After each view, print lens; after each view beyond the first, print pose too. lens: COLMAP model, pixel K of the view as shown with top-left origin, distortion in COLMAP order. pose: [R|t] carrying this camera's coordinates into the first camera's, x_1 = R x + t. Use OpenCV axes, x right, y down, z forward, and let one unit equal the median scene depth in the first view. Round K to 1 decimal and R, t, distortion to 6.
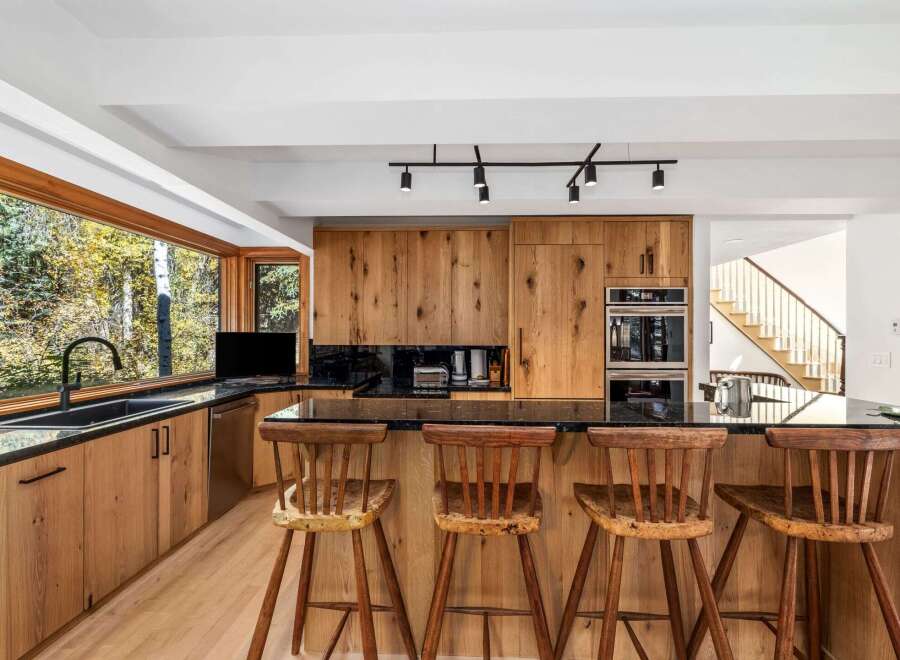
lens RADIAL K [[421.9, 0, 450.0], [0, 421.9, 330.0], [0, 0, 1]] dist [-0.000037, -0.000153]
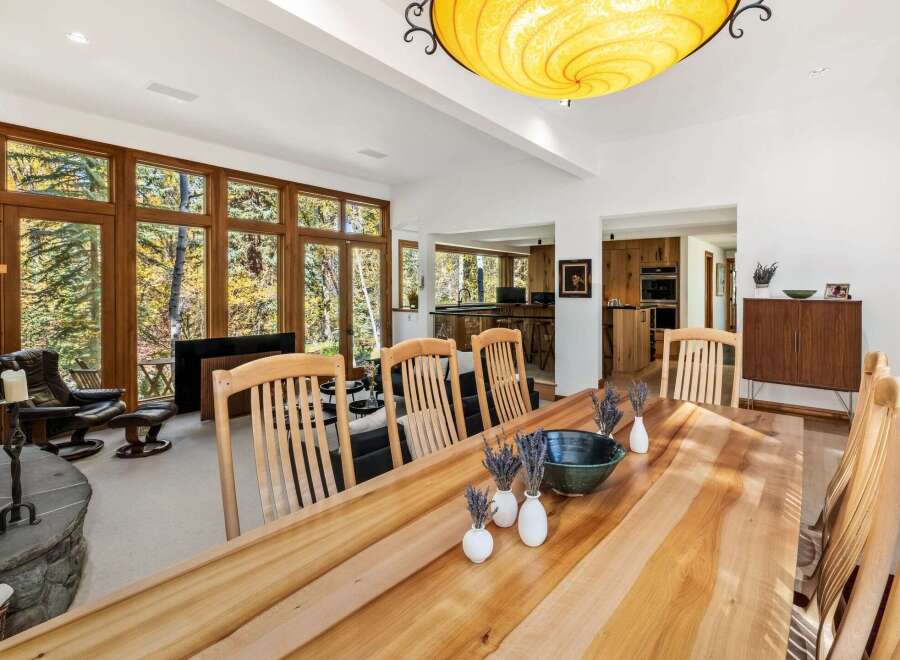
lens RADIAL K [[447.1, 0, 479.3], [0, 447.1, 289.1], [0, 0, 1]] dist [0.002267, -0.000077]
pose [[0.825425, -0.001817, -0.564508, 0.960106], [0.005797, 0.999969, 0.005257, 0.001123], [0.564481, -0.007612, 0.825411, -1.406862]]
